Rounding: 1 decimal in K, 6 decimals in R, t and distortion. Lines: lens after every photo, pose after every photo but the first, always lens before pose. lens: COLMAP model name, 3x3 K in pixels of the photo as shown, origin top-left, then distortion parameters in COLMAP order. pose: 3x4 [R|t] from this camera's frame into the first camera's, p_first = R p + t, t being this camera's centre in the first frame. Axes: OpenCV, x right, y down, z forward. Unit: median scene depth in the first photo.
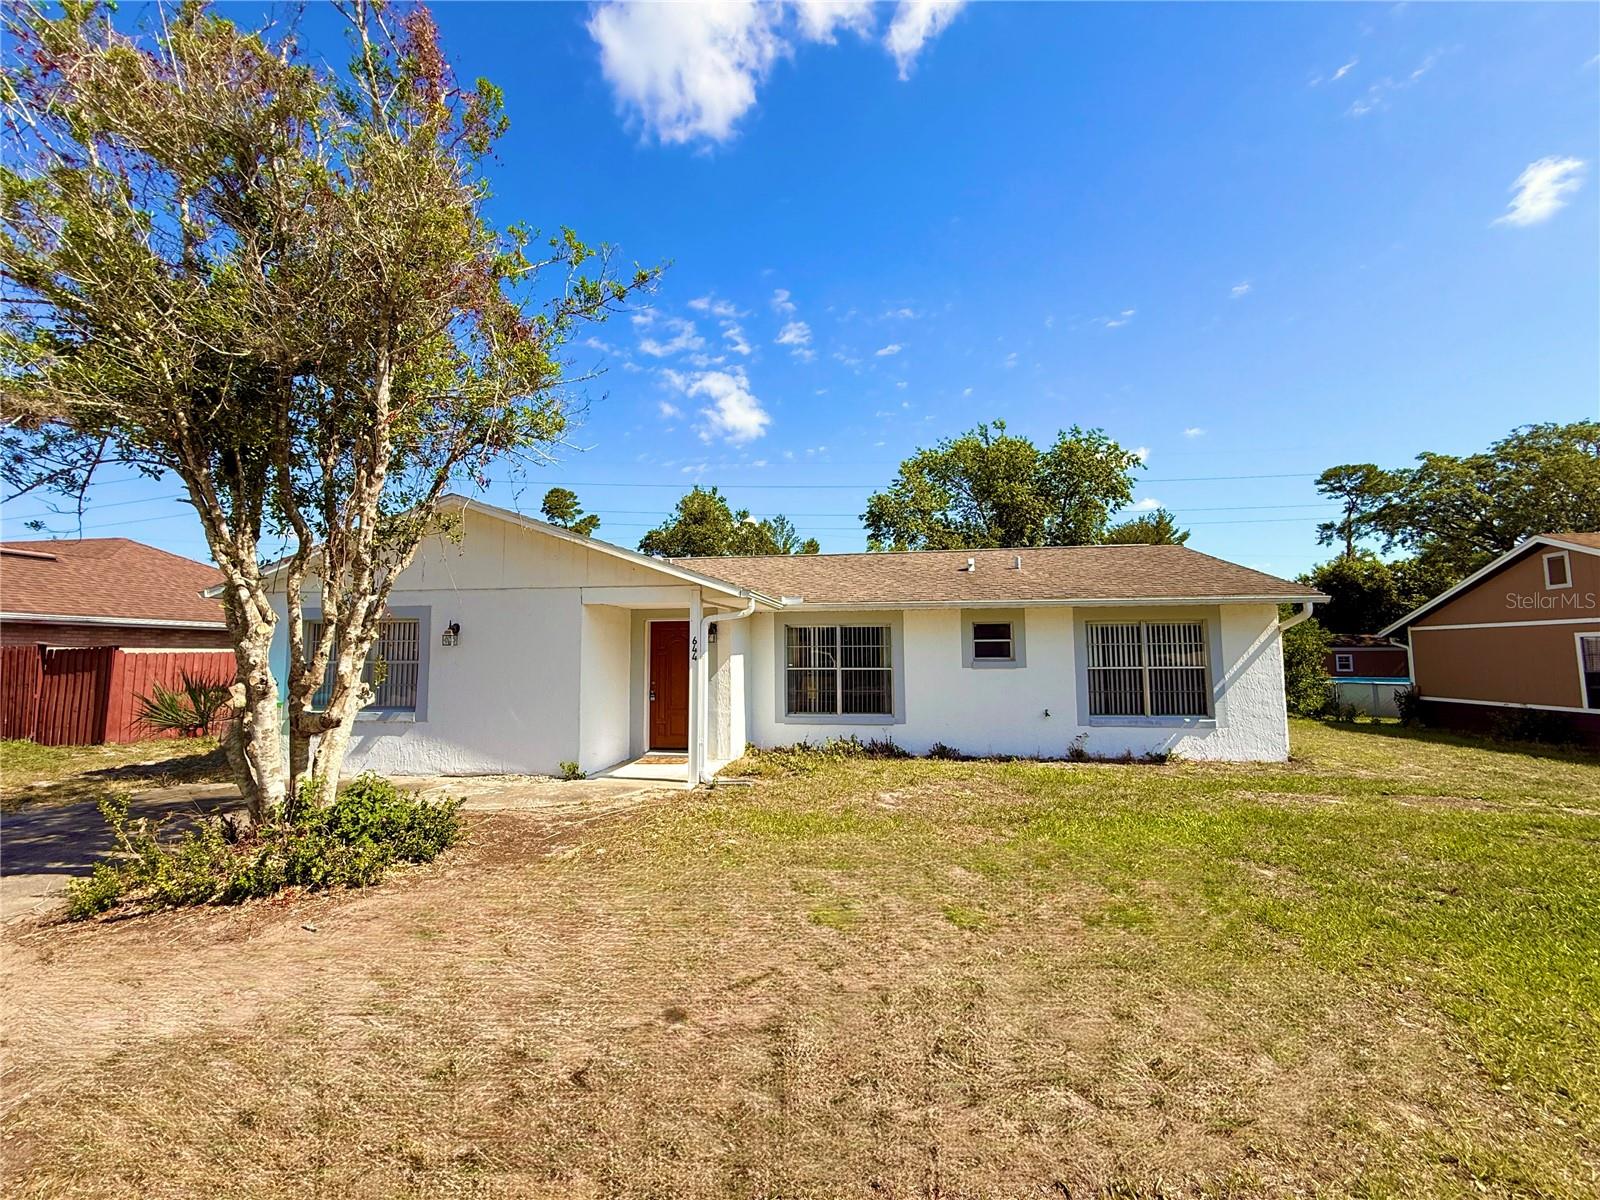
lens RADIAL K [[637.1, 0, 792.7], [0, 637.1, 608.1], [0, 0, 1]] dist [0.001106, 0.000096]
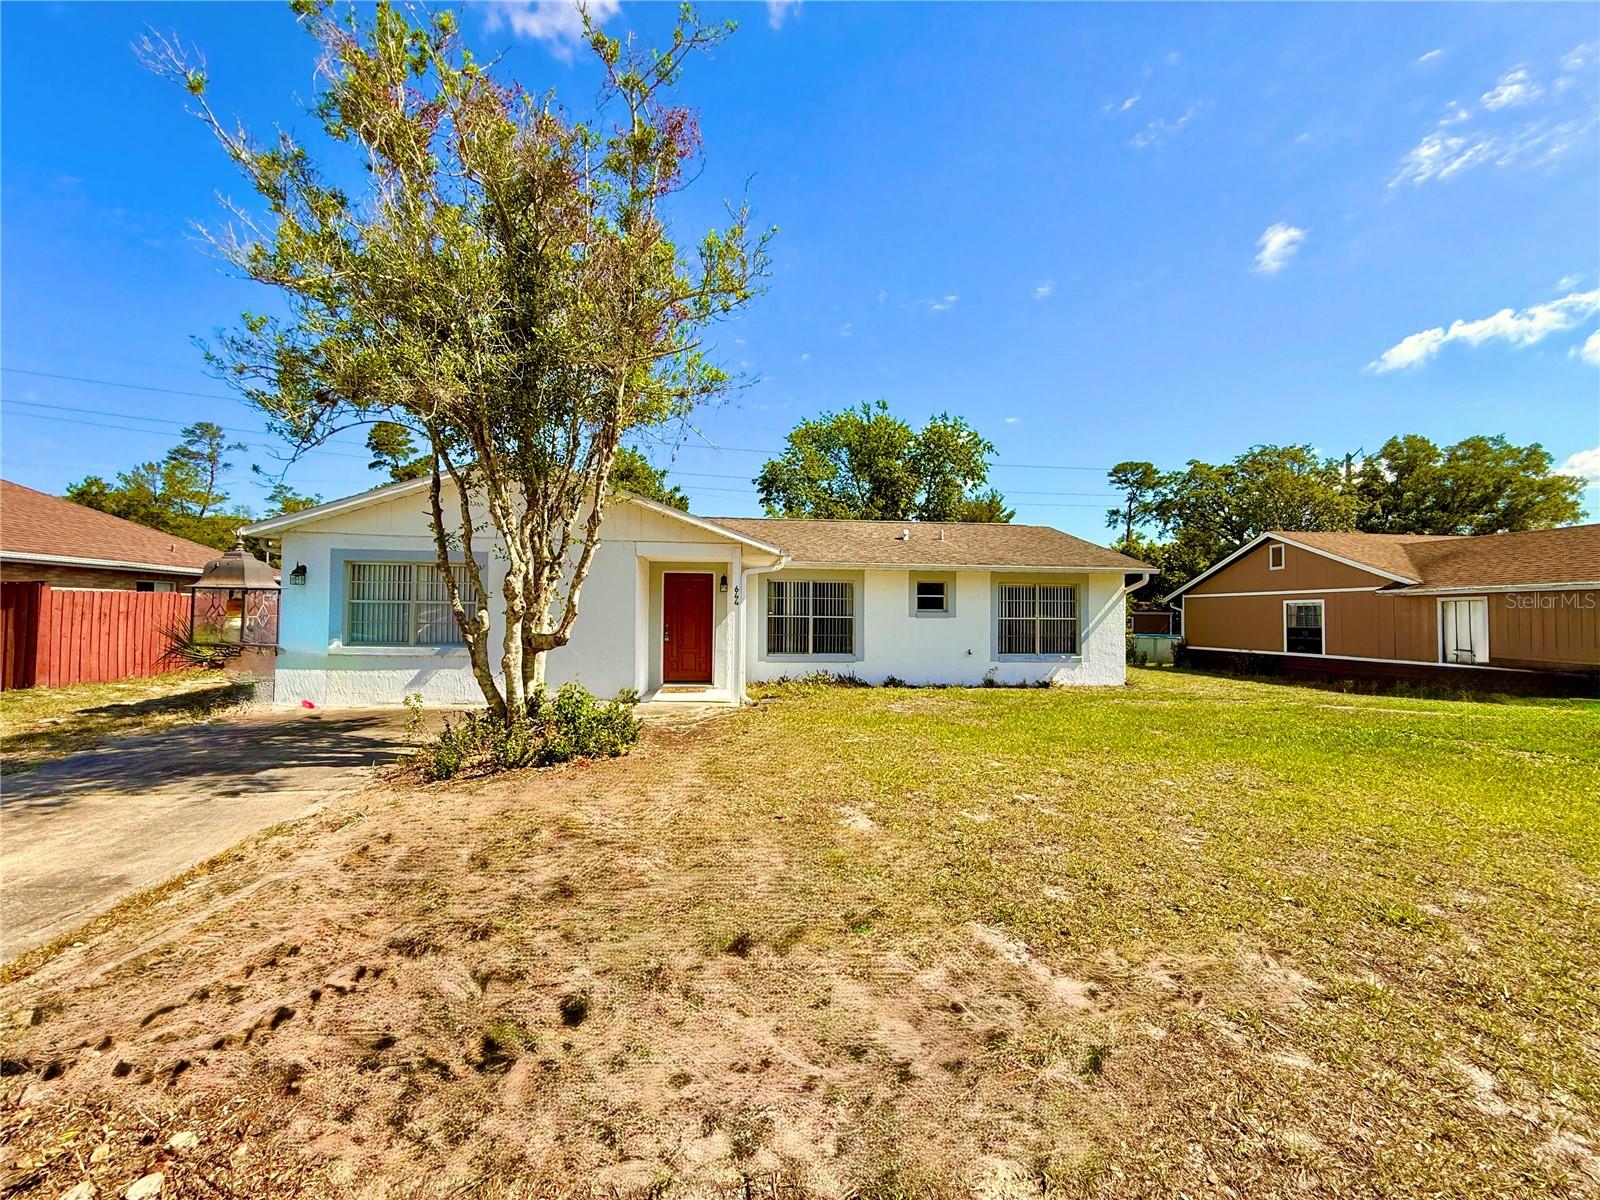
lens RADIAL K [[637.1, 0, 796.1], [0, 637.1, 606.9], [0, 0, 1]] dist [0.001106, 0.000096]
pose [[0.968686, 0.017772, 0.247654, -0.272041], [-0.032735, 0.997870, 0.056431, 0.009965], [-0.246123, -0.062771, 0.967204, -0.170846]]
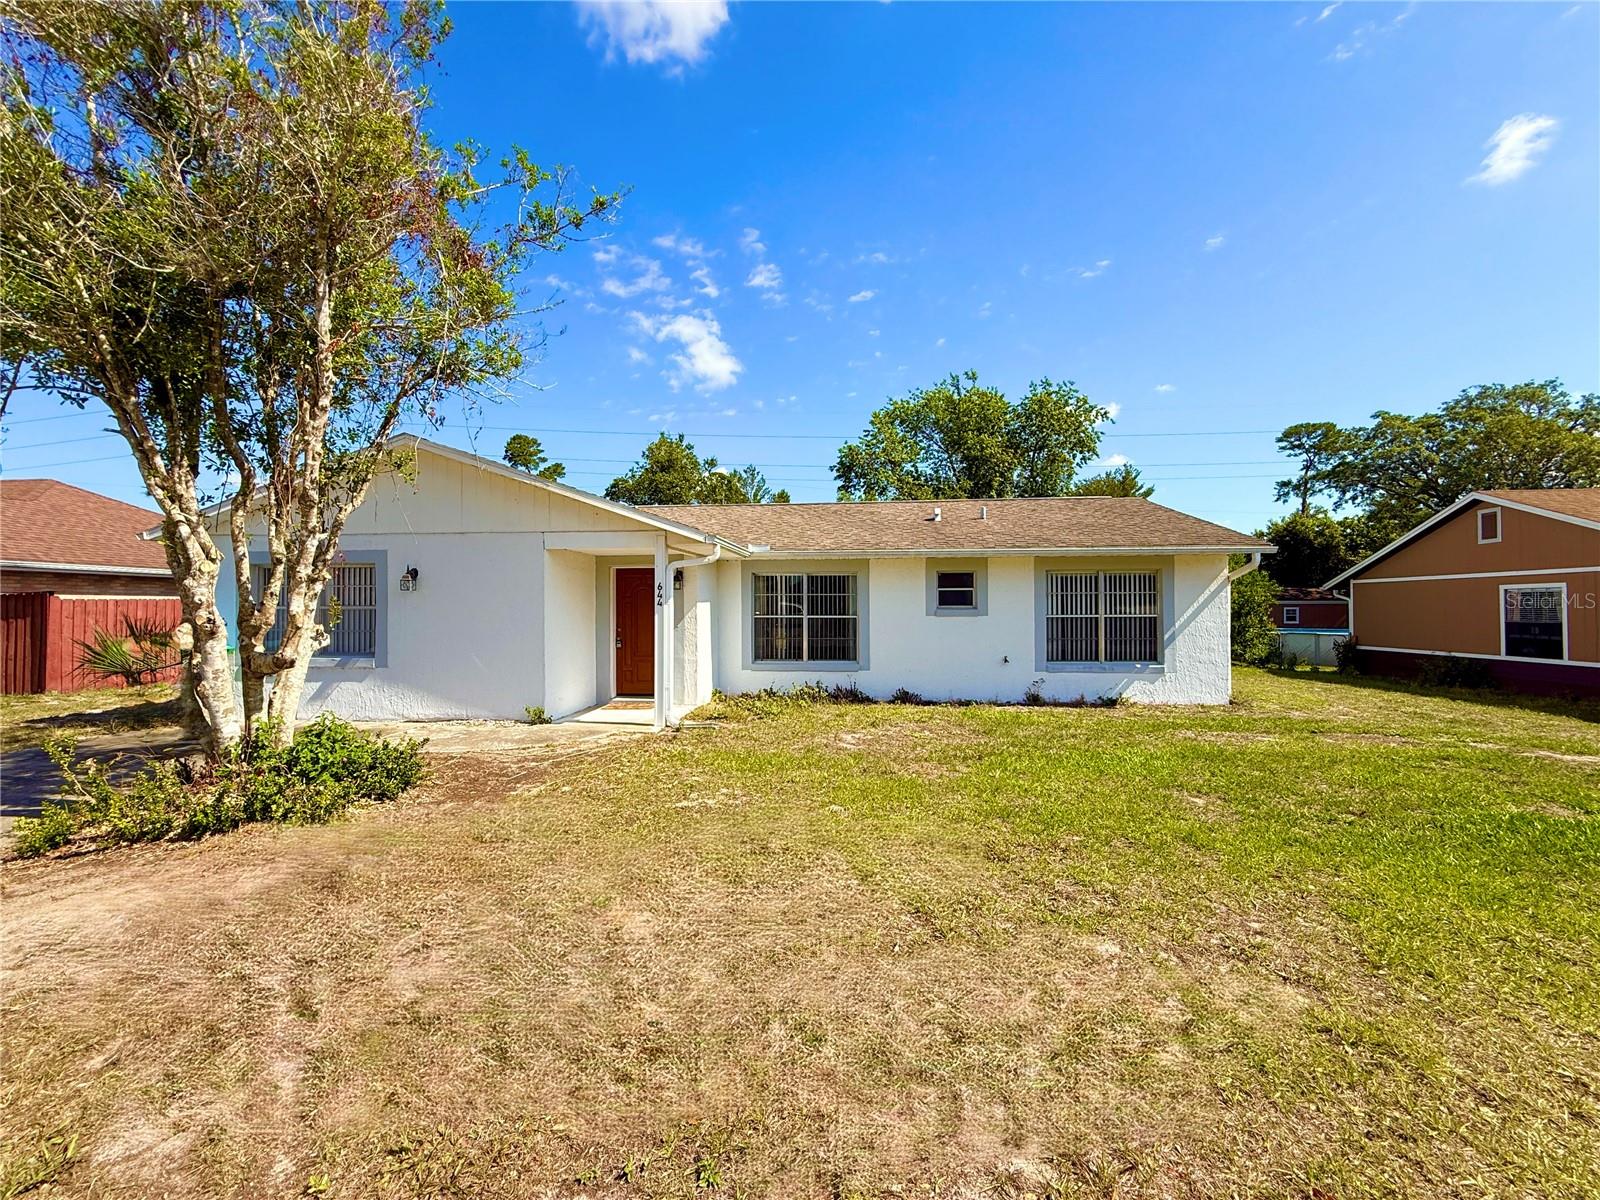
lens RADIAL K [[637.1, 0, 792.7], [0, 637.1, 606.8], [0, 0, 1]] dist [0.001106, 0.000096]
pose [[0.998953, 0.002925, 0.045664, 0.006811], [-0.006177, 0.997441, 0.071234, 0.008434], [-0.045339, -0.071441, 0.996414, -0.005128]]
